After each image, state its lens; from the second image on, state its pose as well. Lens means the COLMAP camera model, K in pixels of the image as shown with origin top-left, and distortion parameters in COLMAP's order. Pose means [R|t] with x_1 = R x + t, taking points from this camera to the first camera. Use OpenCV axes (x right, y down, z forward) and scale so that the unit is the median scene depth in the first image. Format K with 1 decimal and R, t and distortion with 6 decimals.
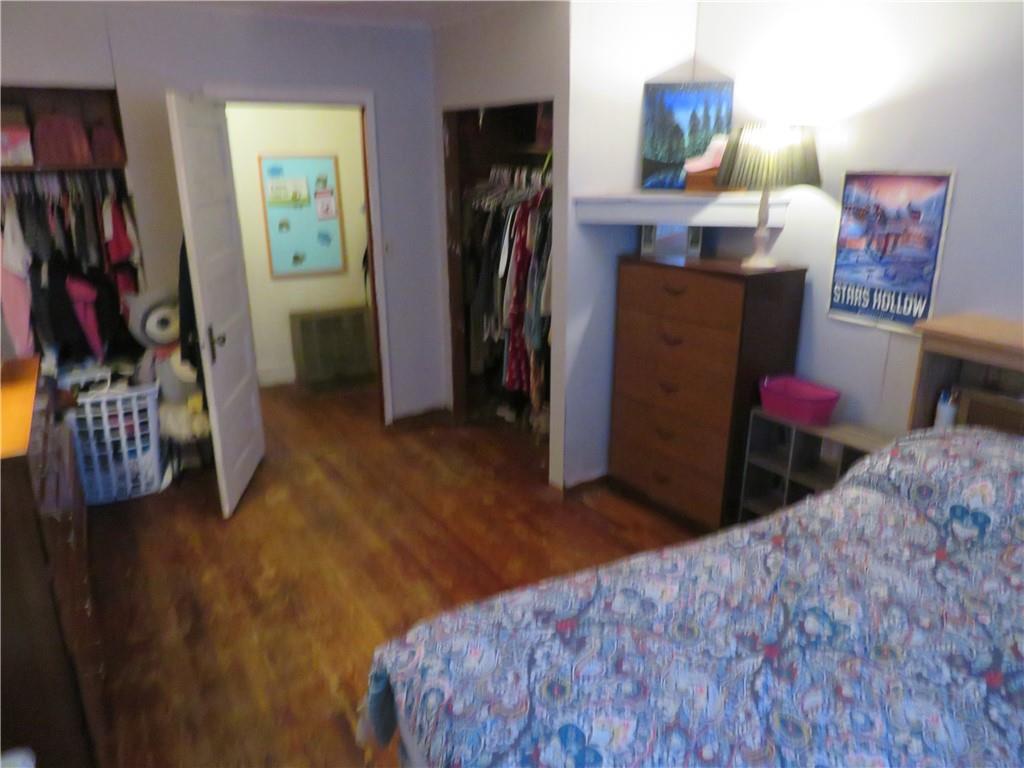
lens RADIAL K [[723.6, 0, 513.8], [0, 723.6, 380.8], [0, 0, 1]] dist [-0.009393, -0.000775]
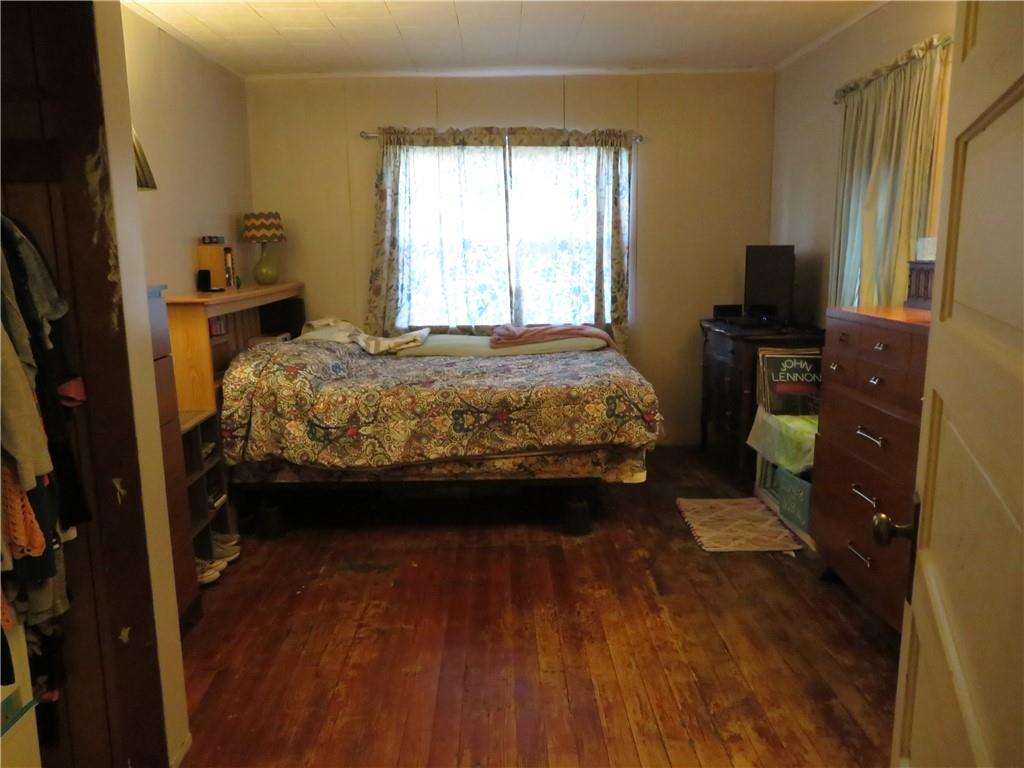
lens RADIAL K [[742.1, 0, 512.0], [0, 742.1, 384.0], [0, 0, 1]] dist [-0.000136, 0.001597]
pose [[-0.867350, -0.071713, 0.492505, -0.540377], [0.165622, 0.891577, 0.421497, -0.385623], [-0.469333, 0.447155, -0.761432, 1.692520]]
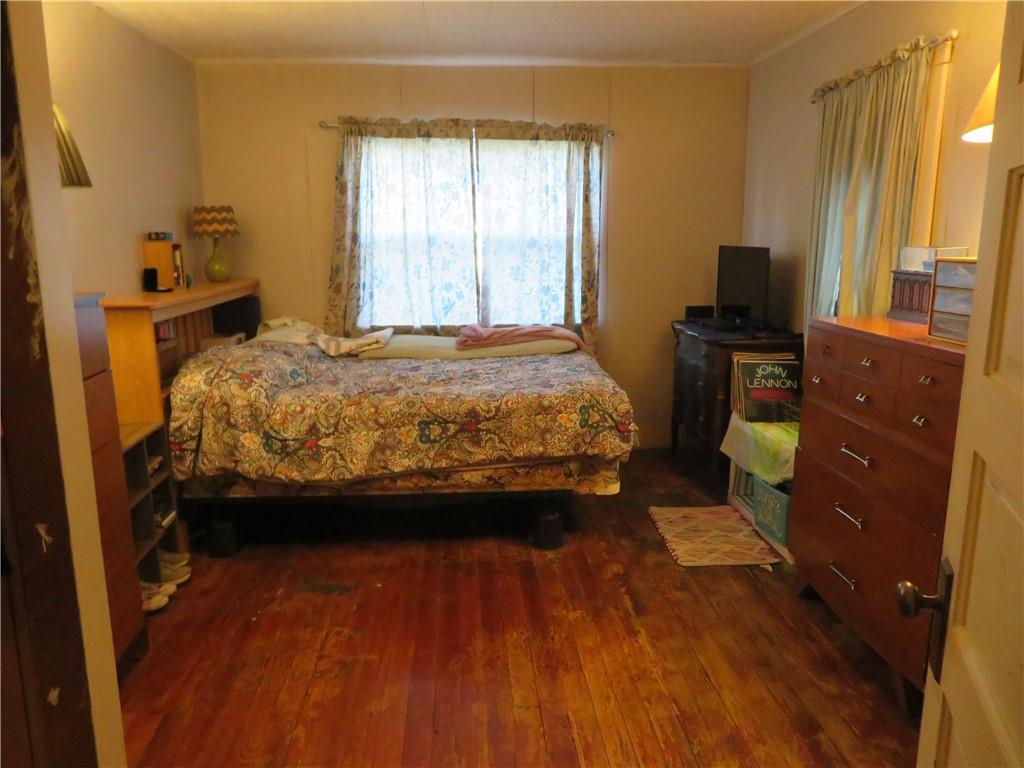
lens RADIAL K [[742.1, 0, 512.0], [0, 742.1, 384.0], [0, 0, 1]] dist [-0.000136, 0.001597]
pose [[-0.891375, -0.080328, 0.446092, -0.497658], [0.143057, 0.884011, 0.445038, -0.394828], [-0.430099, 0.460513, -0.776494, 1.635621]]
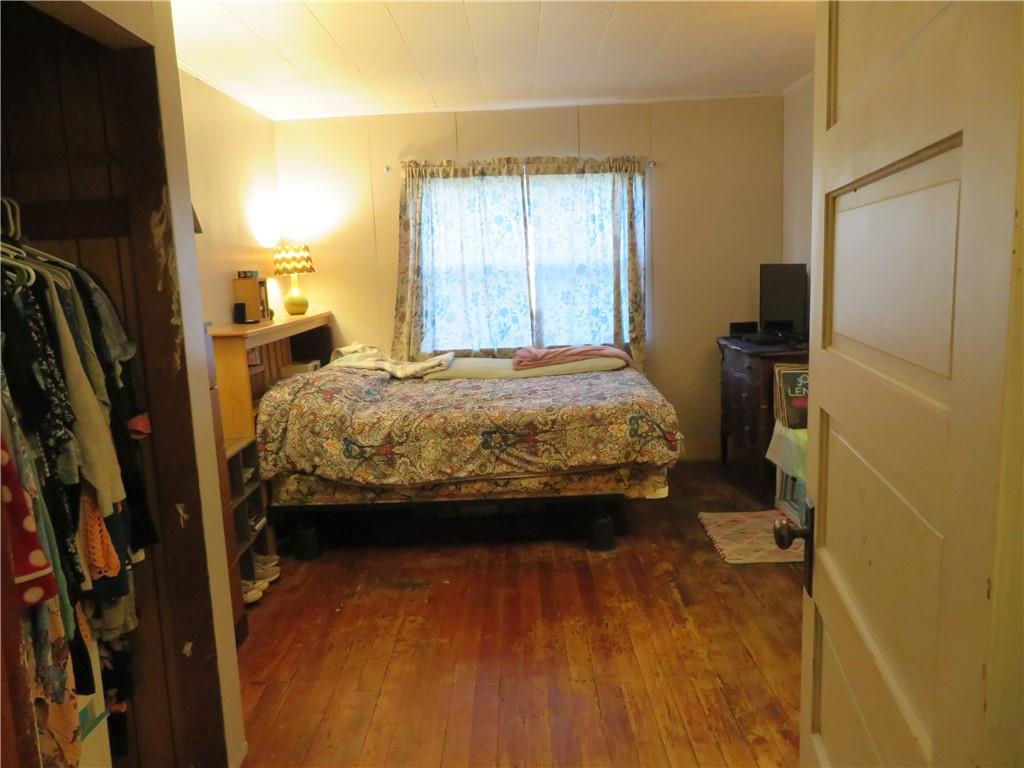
lens RADIAL K [[742.1, 0, 512.0], [0, 742.1, 384.0], [0, 0, 1]] dist [-0.000136, 0.001597]
pose [[-0.855584, -0.038860, 0.516204, -0.559373], [0.197848, 0.896928, 0.395444, -0.416336], [-0.478365, 0.440465, -0.759709, 1.734183]]
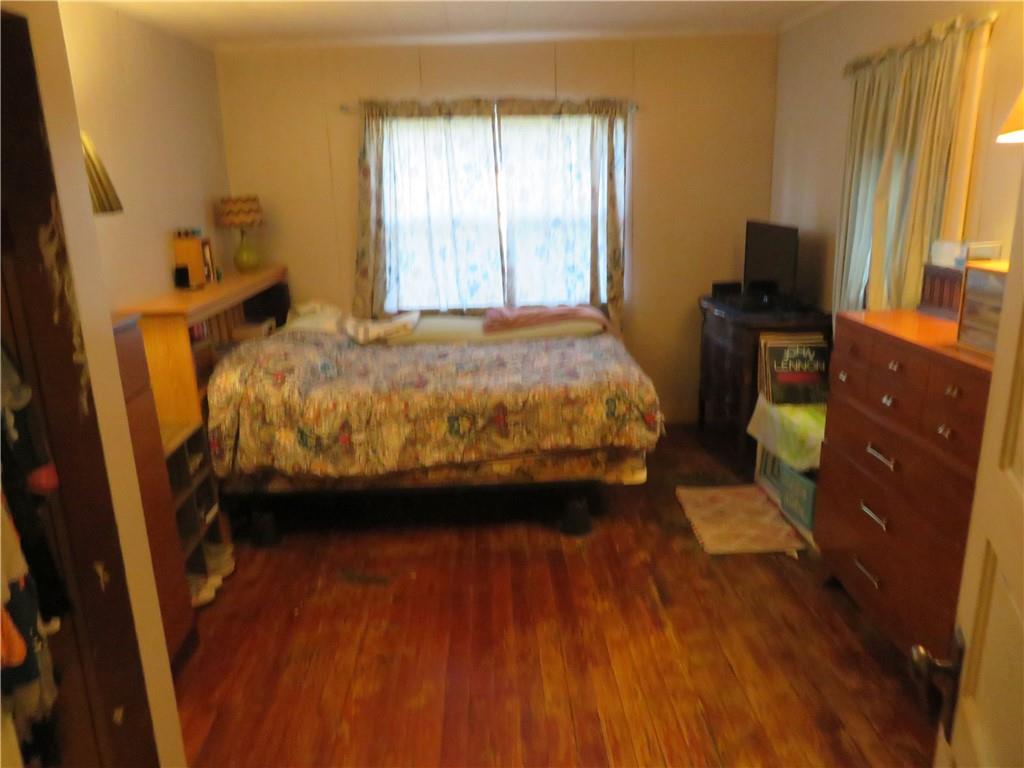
lens RADIAL K [[742.1, 0, 512.0], [0, 742.1, 384.0], [0, 0, 1]] dist [-0.000136, 0.001597]
pose [[-0.875831, -0.096140, 0.472946, -0.499822], [0.176991, 0.847698, 0.500083, -0.468753], [-0.448993, 0.521695, -0.725424, 1.609379]]
